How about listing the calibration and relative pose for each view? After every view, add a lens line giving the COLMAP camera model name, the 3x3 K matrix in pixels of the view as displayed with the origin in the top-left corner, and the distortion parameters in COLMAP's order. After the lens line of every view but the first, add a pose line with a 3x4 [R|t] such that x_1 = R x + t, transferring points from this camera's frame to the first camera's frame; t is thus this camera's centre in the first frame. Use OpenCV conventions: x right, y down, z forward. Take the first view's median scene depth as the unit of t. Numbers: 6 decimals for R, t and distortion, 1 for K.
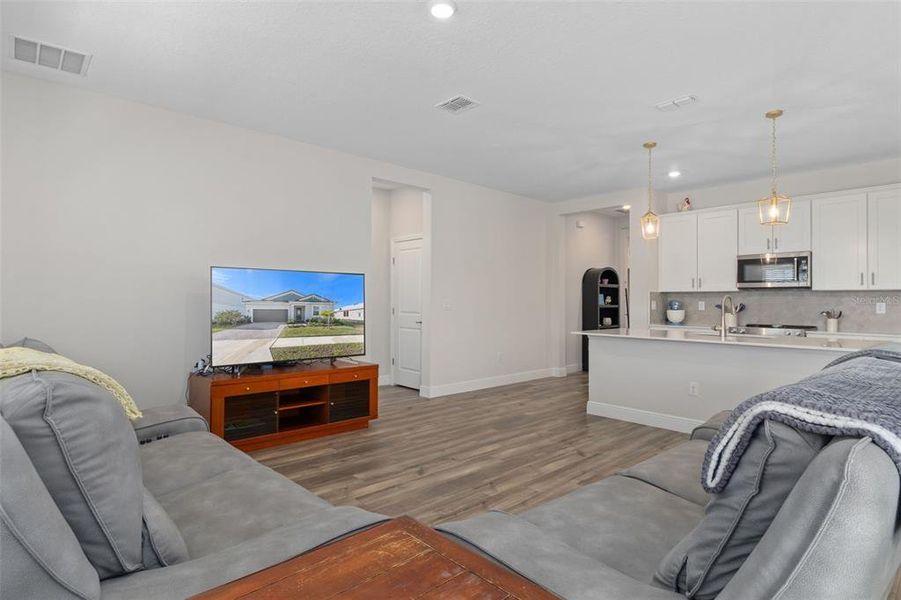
lens RADIAL K [[467.1, 0, 450.5], [0, 467.1, 300.0], [0, 0, 1]] dist [0.000480, 0.000002]
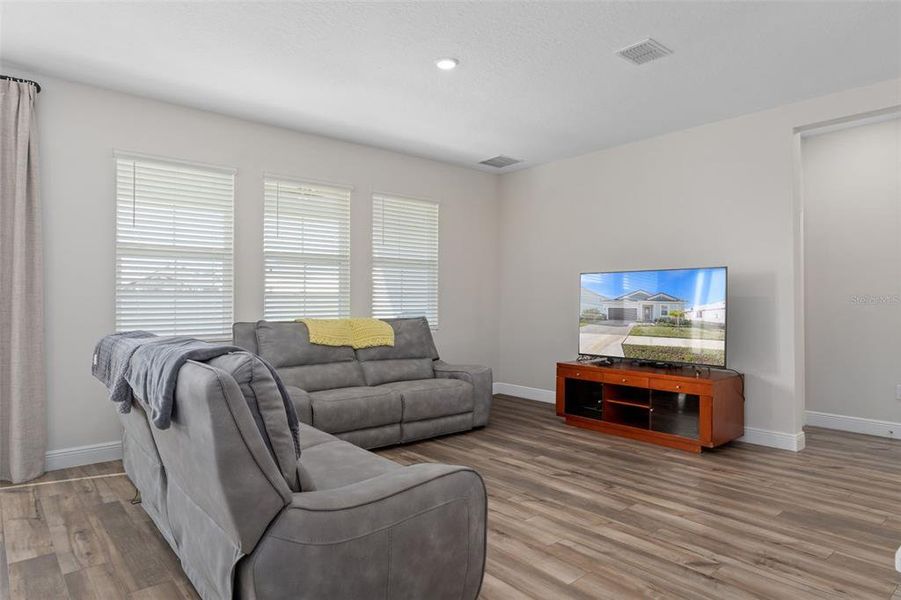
lens RADIAL K [[541.4, 0, 450.5], [0, 541.4, 300.0], [0, 0, 1]] dist [0.002157, 0.001299]
pose [[-0.028072, -0.005378, -0.999591, 0.665452], [0.007820, 0.999954, -0.005600, 0.004197], [0.999575, -0.007974, -0.028029, 0.496119]]
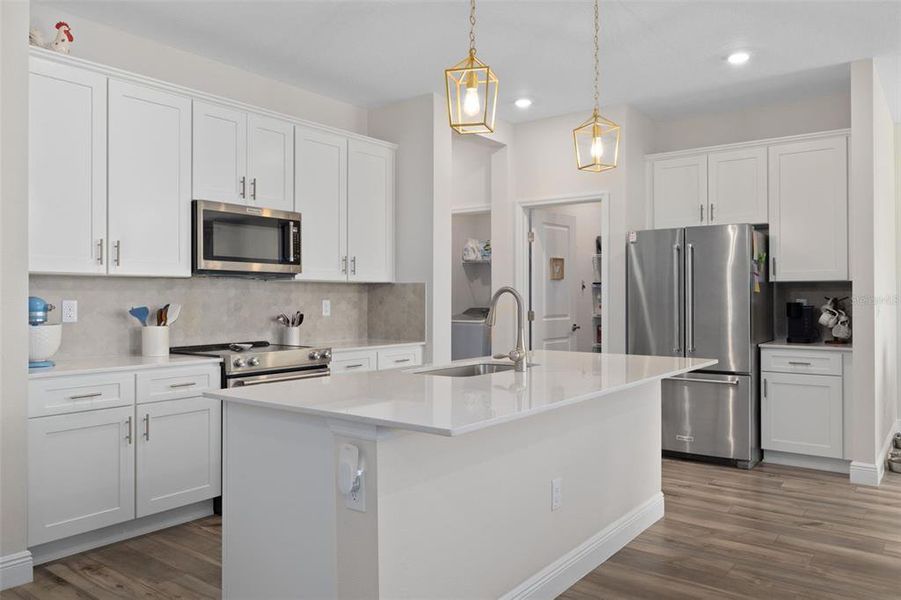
lens RADIAL K [[652.6, 0, 450.5], [0, 652.6, 300.0], [0, 0, 1]] dist [-0.030165, 0.000218]
pose [[-0.184699, -0.008951, 0.982754, -0.068853], [-0.005371, 0.999953, 0.008098, -0.003727], [-0.982780, -0.003782, -0.184738, 0.958418]]
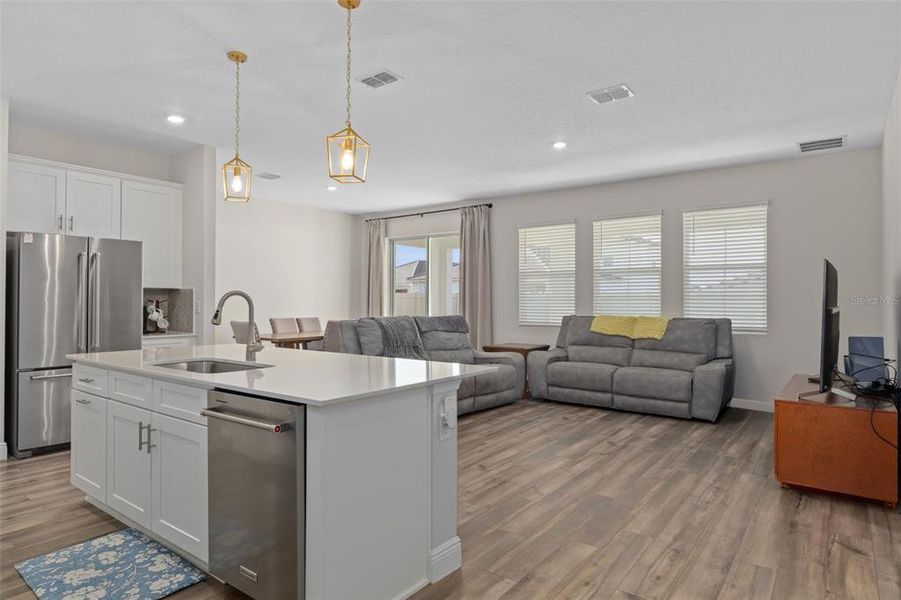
lens RADIAL K [[527.3, 0, 450.5], [0, 527.3, 300.0], [0, 0, 1]] dist [-0.005285, -0.000845]
pose [[-0.982972, -0.005683, -0.183668, 0.372622], [-0.003956, 0.999944, -0.009773, 0.005985], [0.183714, -0.008880, -0.982940, 1.405734]]
